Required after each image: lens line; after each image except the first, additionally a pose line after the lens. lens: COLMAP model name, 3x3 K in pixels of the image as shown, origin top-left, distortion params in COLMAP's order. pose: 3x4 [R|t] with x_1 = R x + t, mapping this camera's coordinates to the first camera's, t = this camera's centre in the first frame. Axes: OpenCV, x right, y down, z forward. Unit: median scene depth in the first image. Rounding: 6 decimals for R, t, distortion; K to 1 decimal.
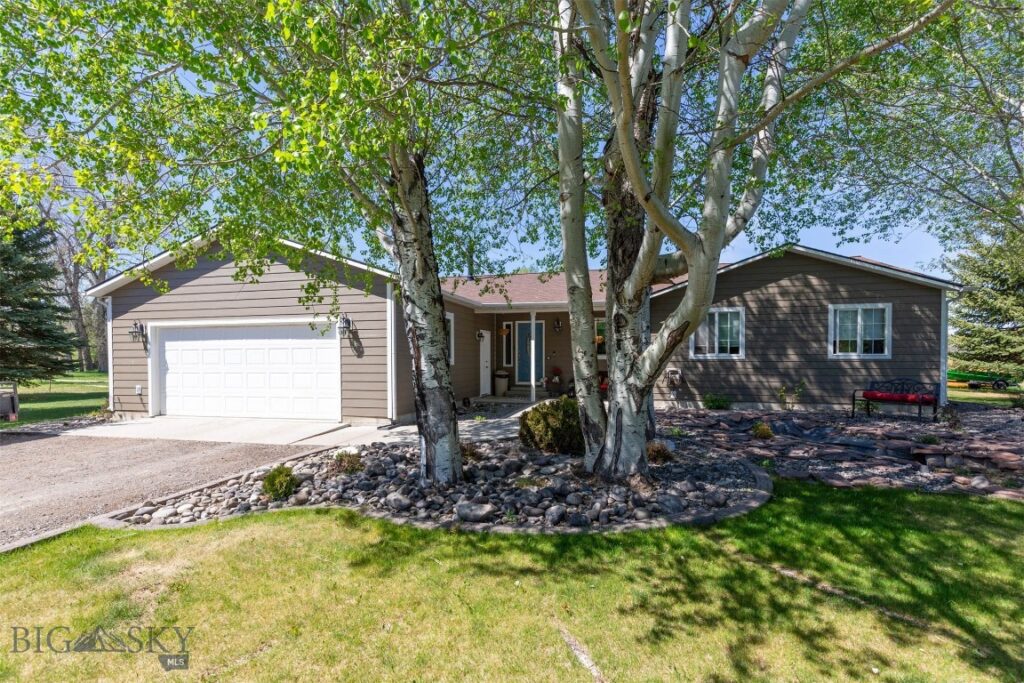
lens RADIAL K [[478.8, 0, 513.1], [0, 478.8, 359.7], [0, 0, 1]] dist [-0.000241, -0.000121]
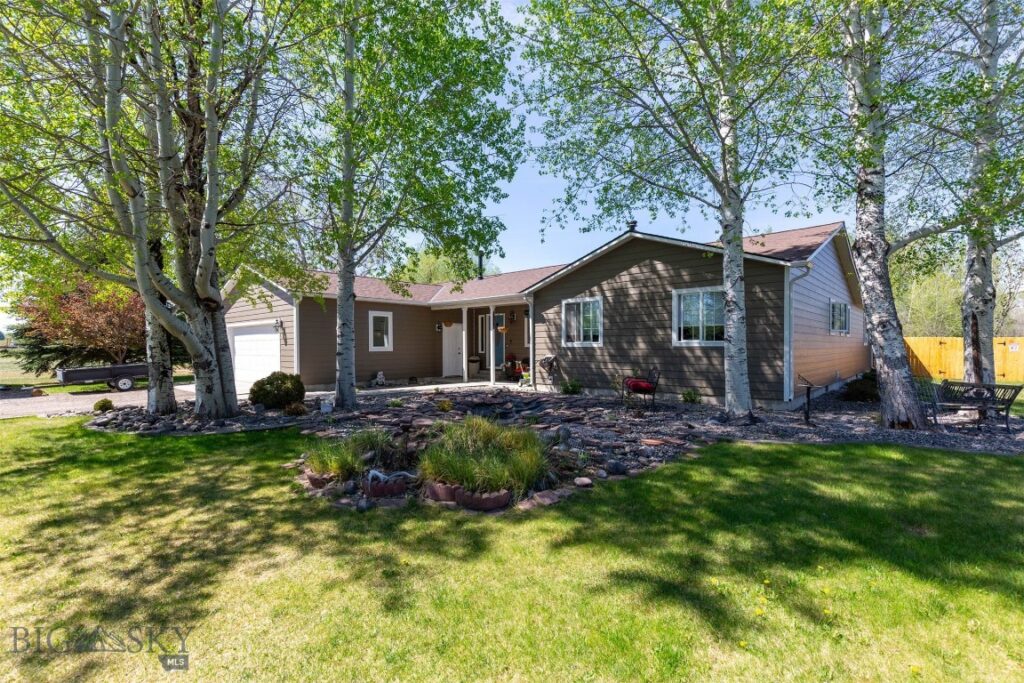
lens RADIAL K [[478.8, 0, 513.1], [0, 478.8, 359.7], [0, 0, 1]] dist [-0.000241, -0.000121]
pose [[0.878983, 0.013706, -0.476655, 0.832428], [-0.001760, 0.999673, 0.025498, 0.000199], [0.476849, -0.021574, 0.878720, 0.002498]]
